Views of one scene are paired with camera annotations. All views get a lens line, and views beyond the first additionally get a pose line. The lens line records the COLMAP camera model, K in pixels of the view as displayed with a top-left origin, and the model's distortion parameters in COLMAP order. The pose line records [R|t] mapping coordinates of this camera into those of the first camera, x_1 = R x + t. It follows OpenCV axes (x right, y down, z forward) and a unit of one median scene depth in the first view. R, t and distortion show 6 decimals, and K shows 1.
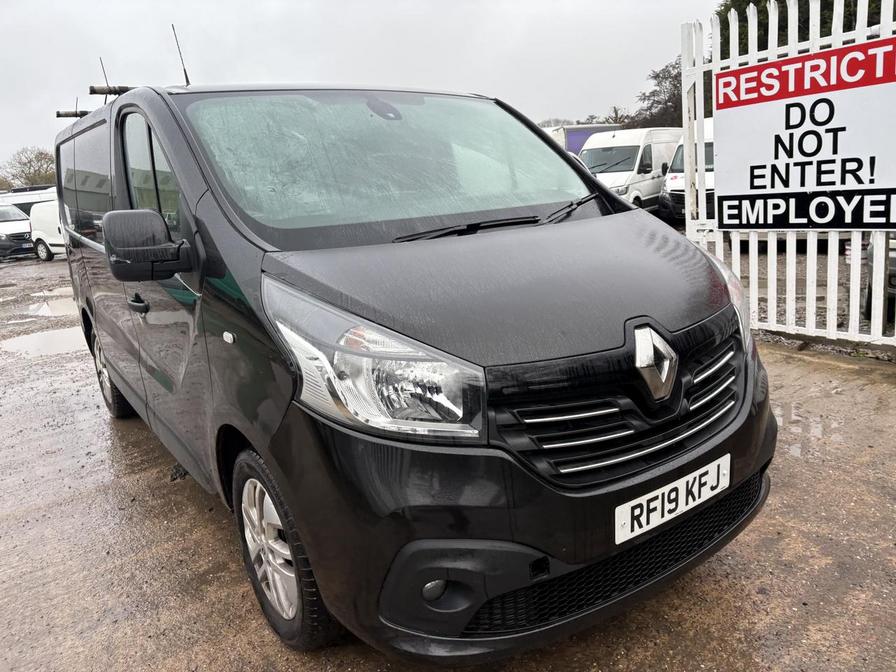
lens RADIAL K [[662.8, 0, 449.5], [0, 662.8, 334.0], [0, 0, 1]] dist [-0.004192, -0.003524]
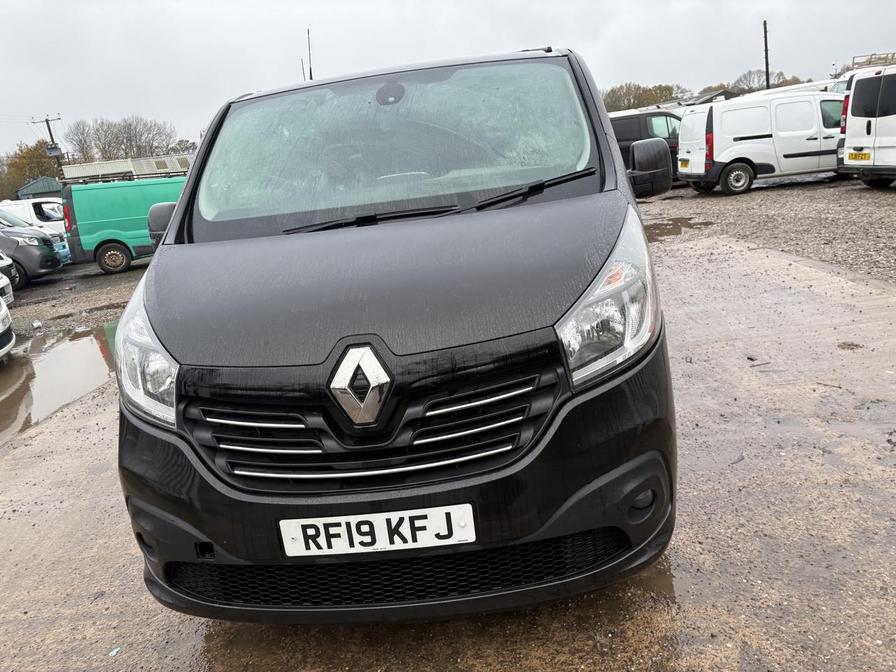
lens RADIAL K [[662.8, 0, 452.6], [0, 662.8, 314.3], [0, 0, 1]] dist [-0.004192, -0.003524]
pose [[0.790416, 0.114231, -0.601825, 0.960990], [-0.068837, 0.992800, 0.098033, -0.157257], [0.608690, -0.036060, 0.792588, 0.340462]]
